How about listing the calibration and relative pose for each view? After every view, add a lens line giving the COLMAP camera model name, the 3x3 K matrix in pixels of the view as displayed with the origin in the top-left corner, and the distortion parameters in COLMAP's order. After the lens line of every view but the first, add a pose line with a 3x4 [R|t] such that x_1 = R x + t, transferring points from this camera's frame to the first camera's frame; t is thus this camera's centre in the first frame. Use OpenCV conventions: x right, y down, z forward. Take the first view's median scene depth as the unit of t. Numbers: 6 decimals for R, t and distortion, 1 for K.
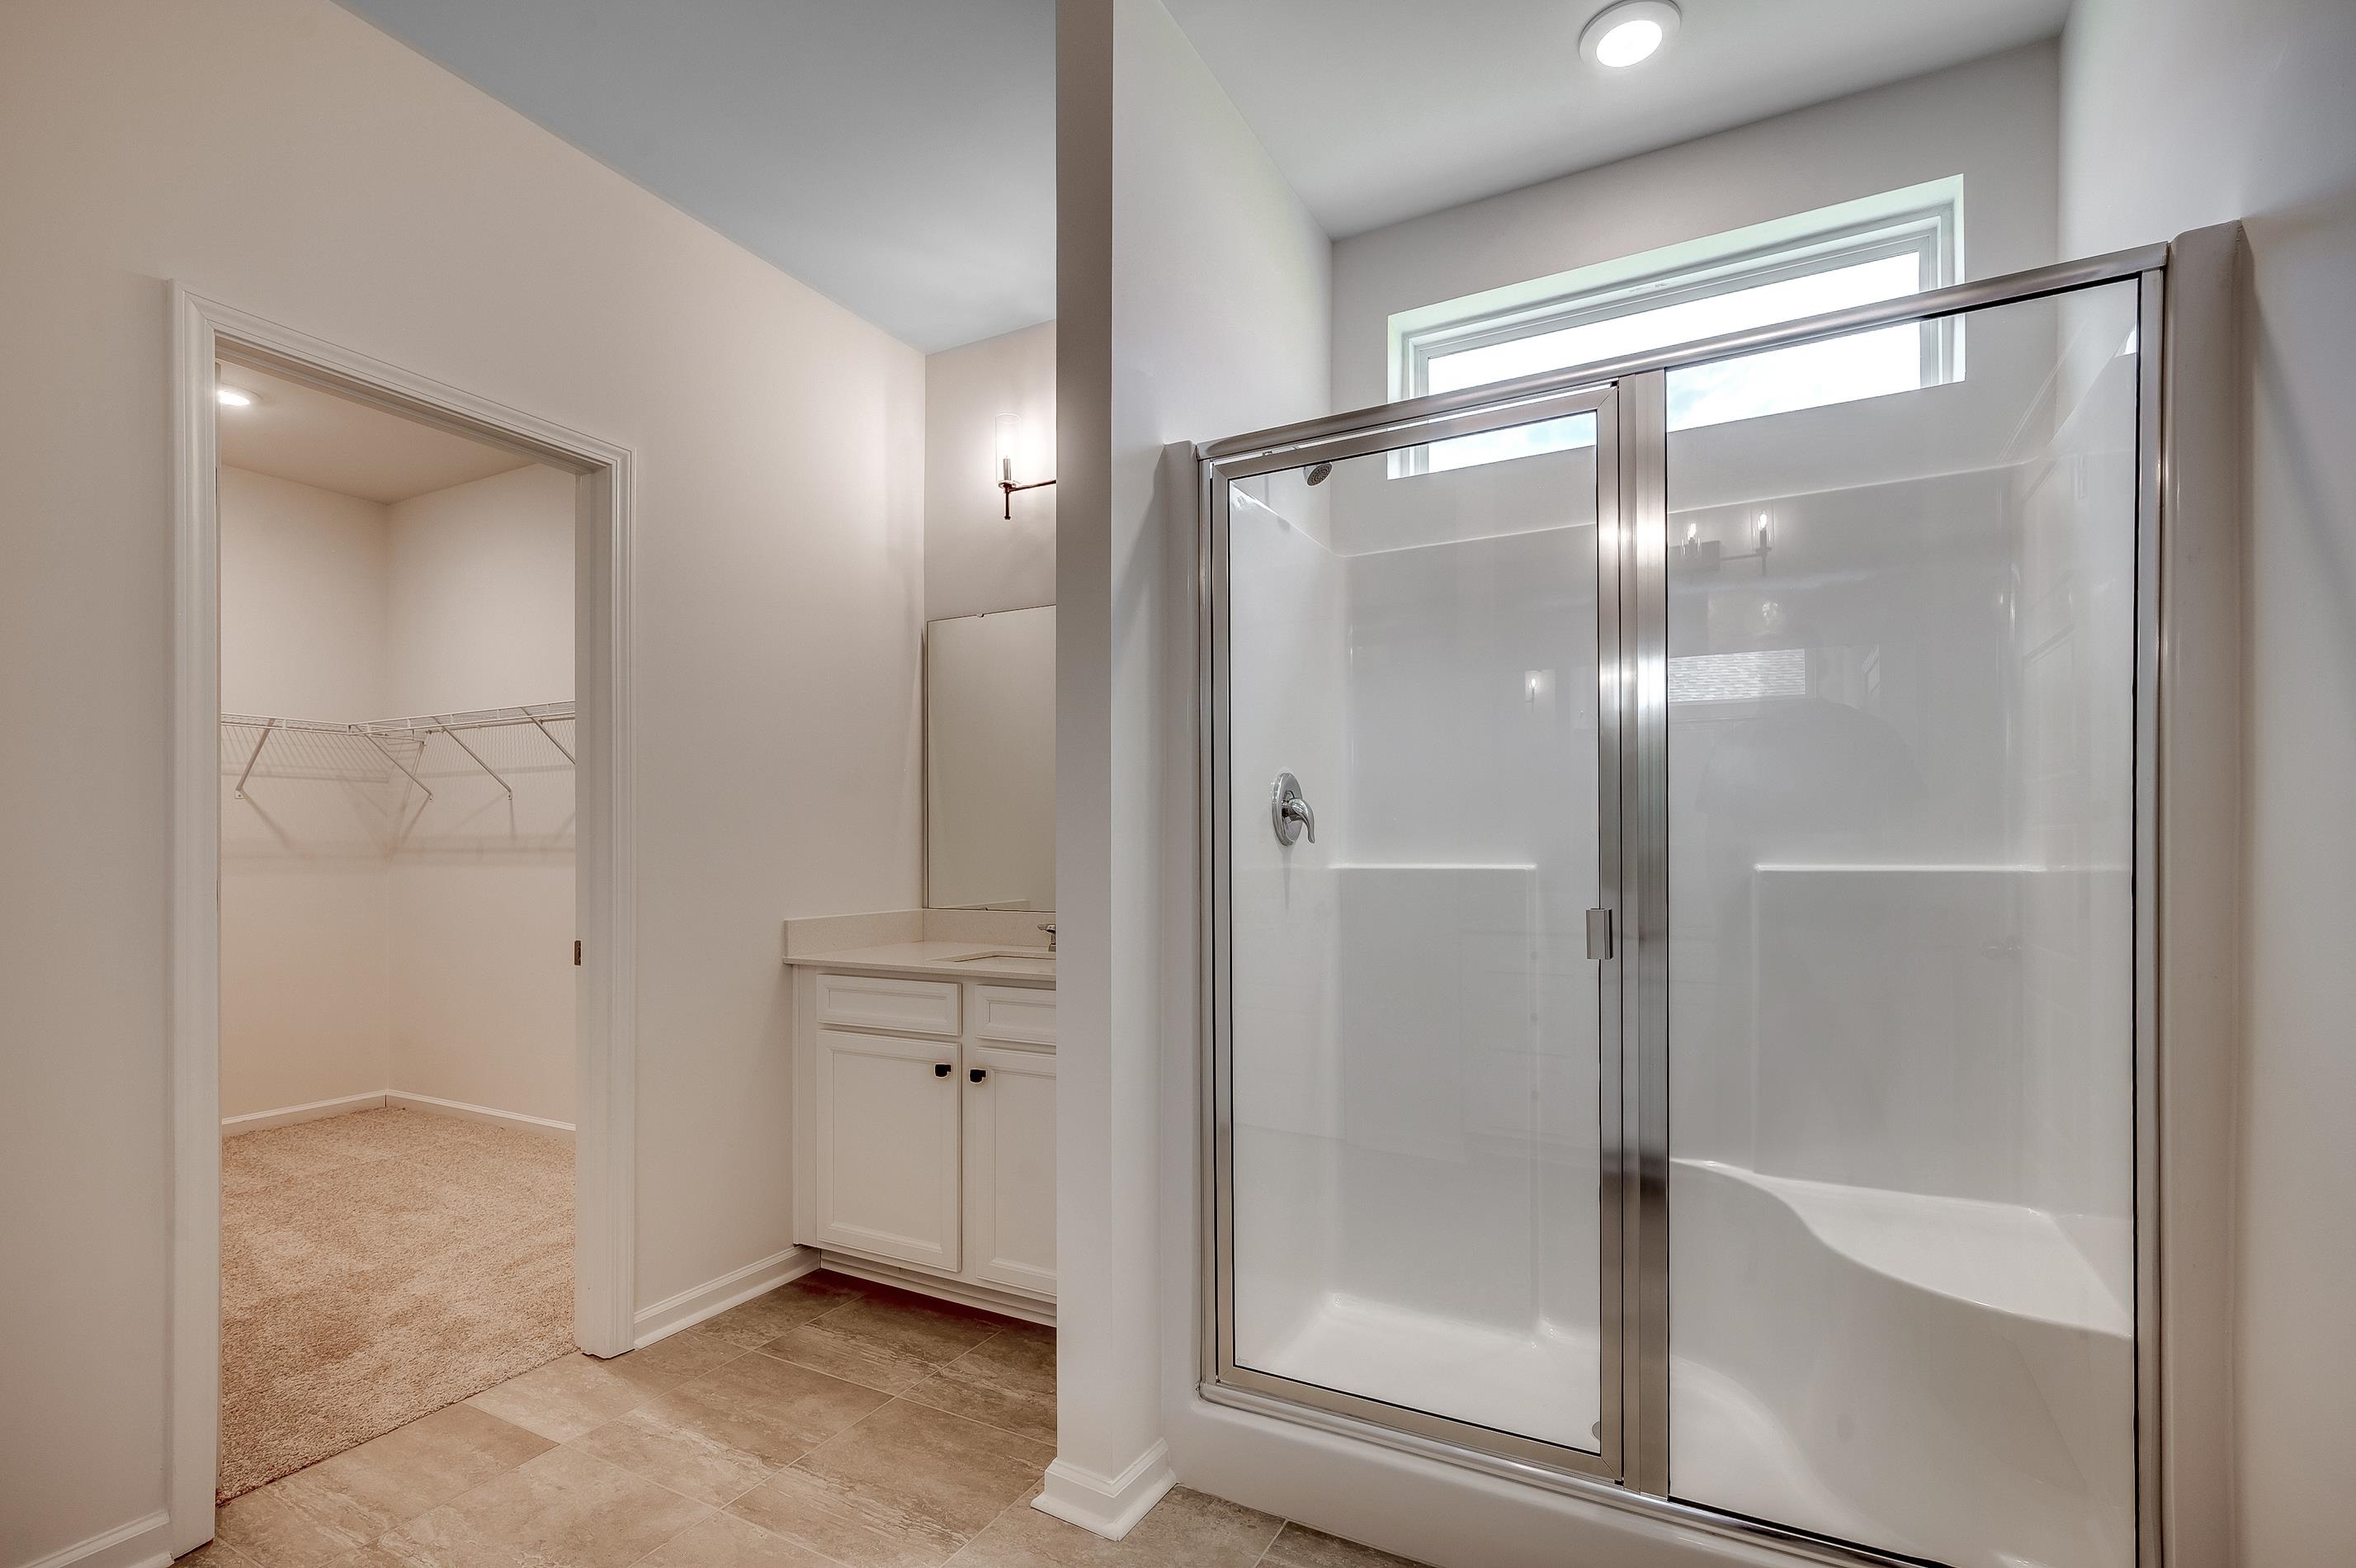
lens RADIAL K [[1075.6, 0, 1183.0], [0, 1075.6, 849.2], [0, 0, 1]] dist [-0.000264, 0.000715]
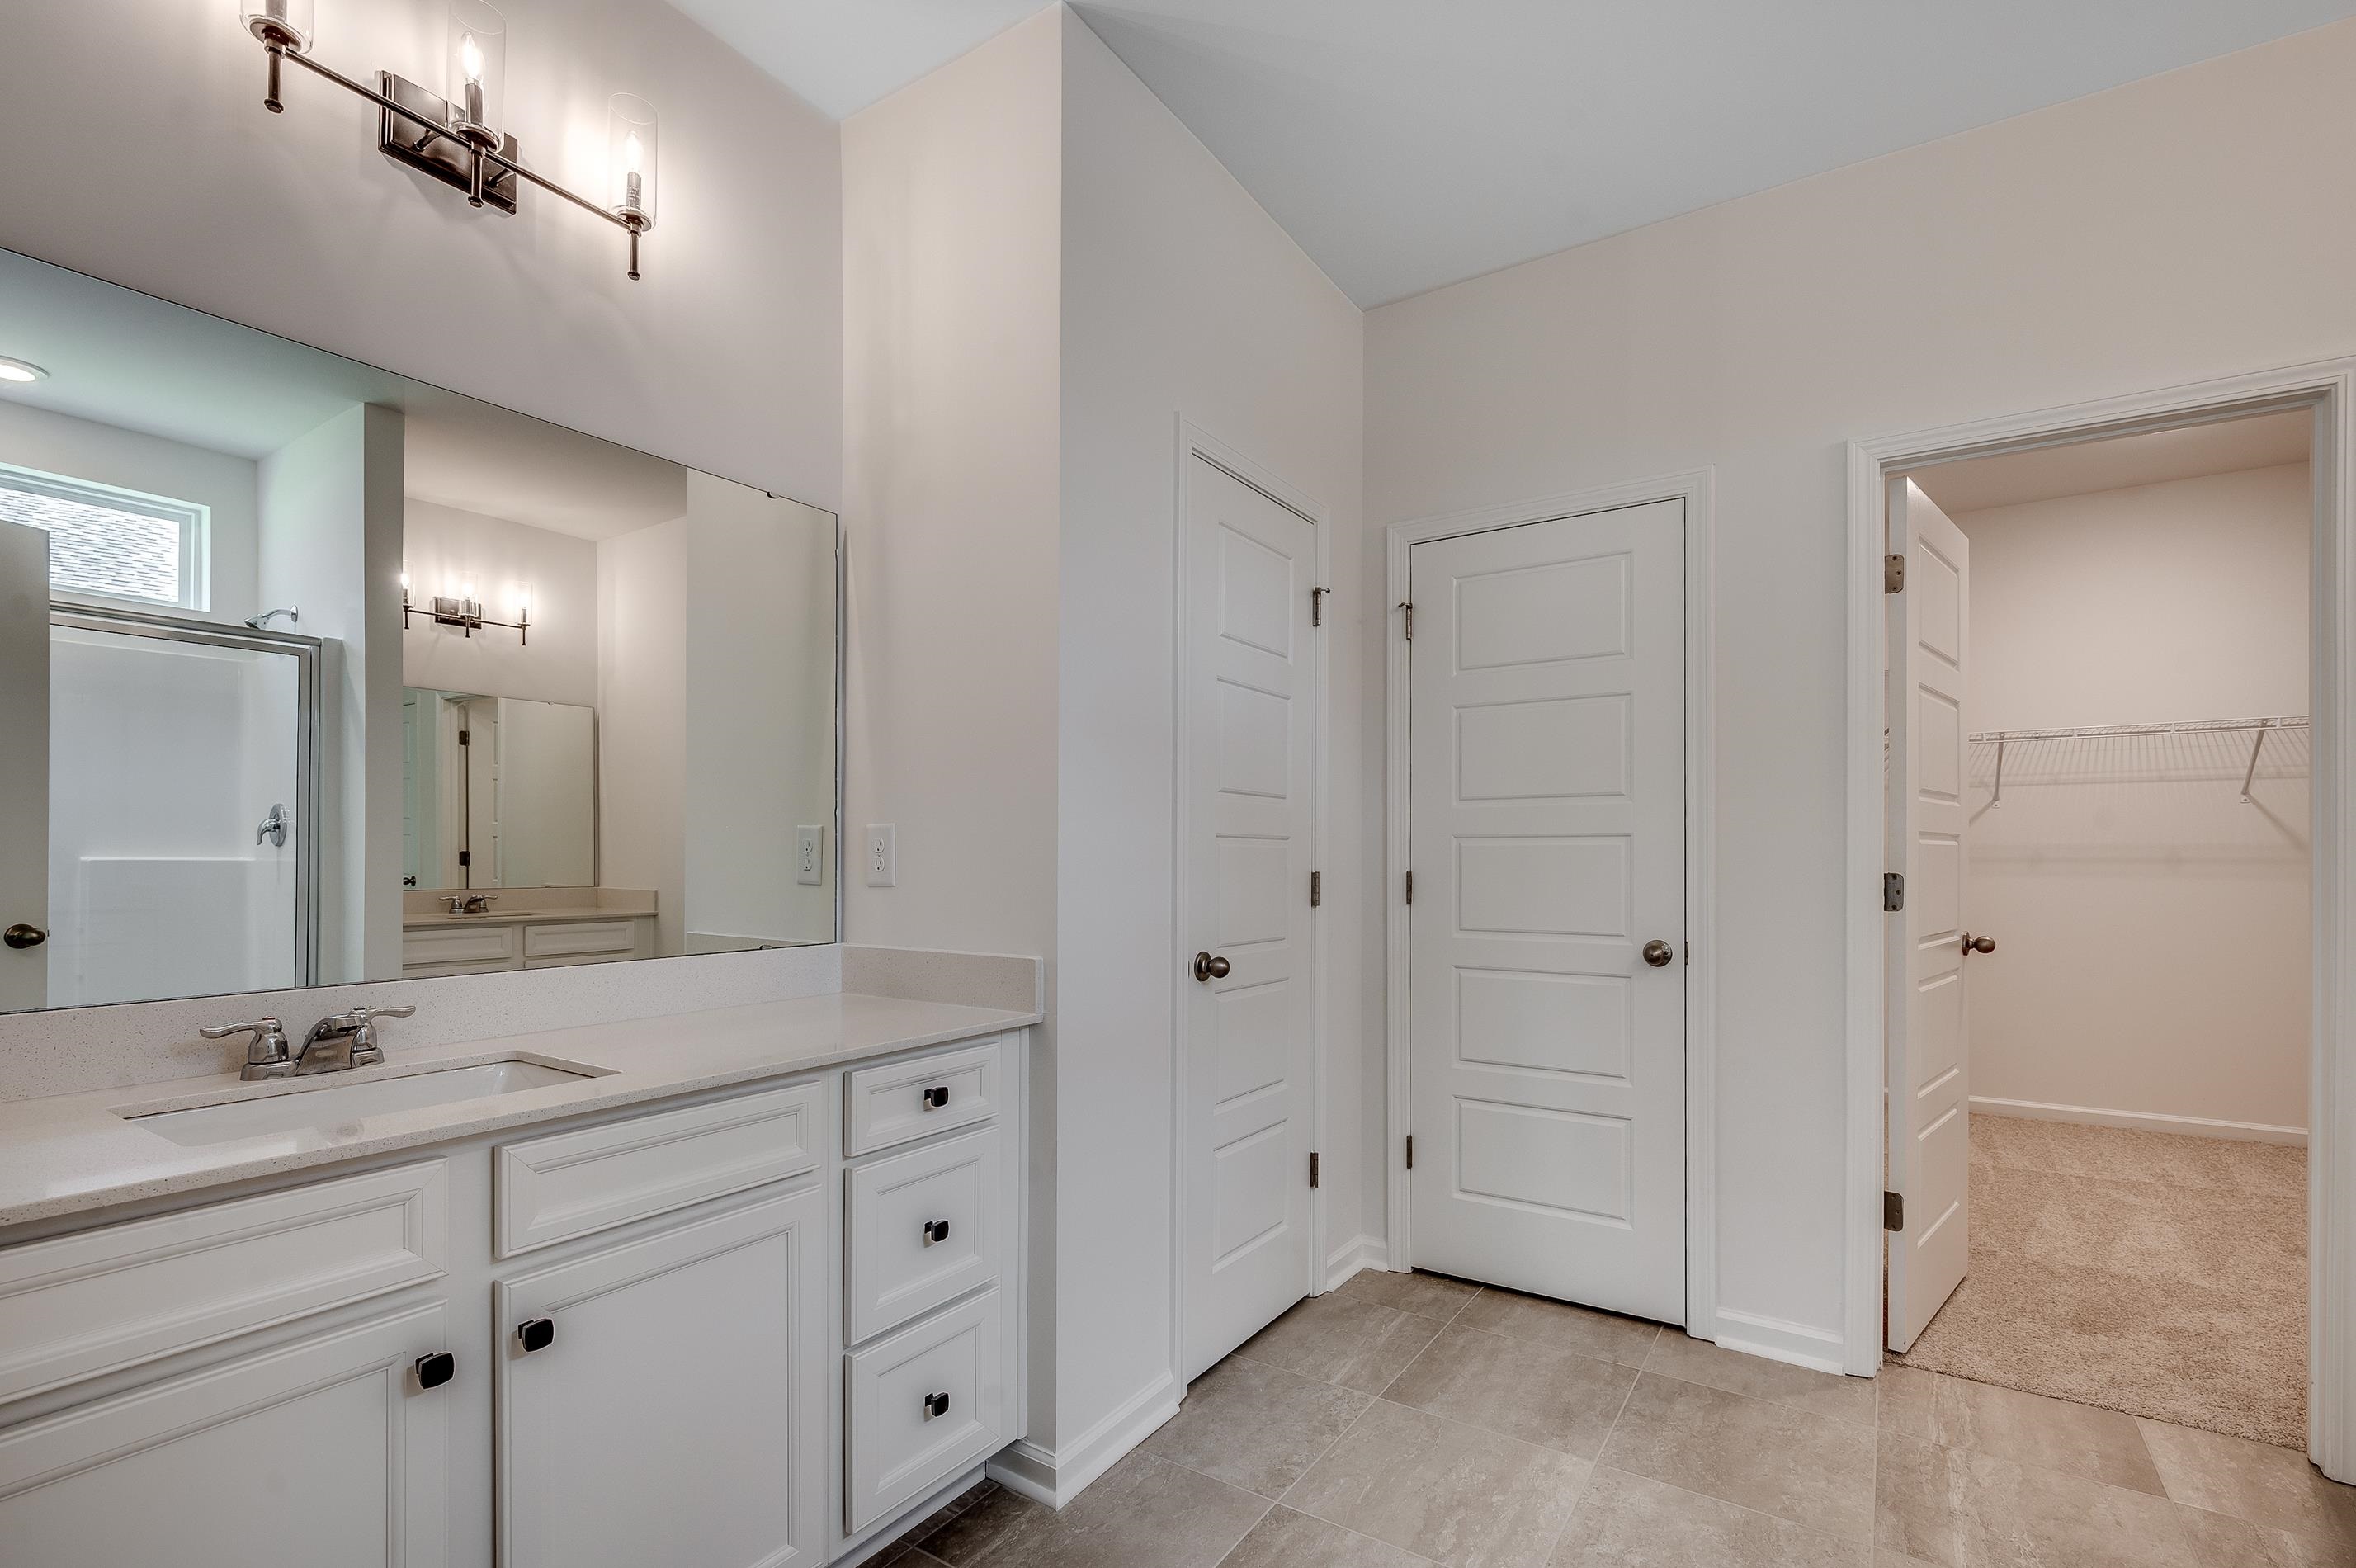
lens RADIAL K [[1075.6, 0, 1183.0], [0, 1075.6, 849.2], [0, 0, 1]] dist [-0.000264, 0.000715]
pose [[-0.090985, 0.001244, -0.995852, 0.400463], [0.003038, 0.999995, 0.000971, -0.015055], [0.995848, -0.002937, -0.090988, 0.215650]]
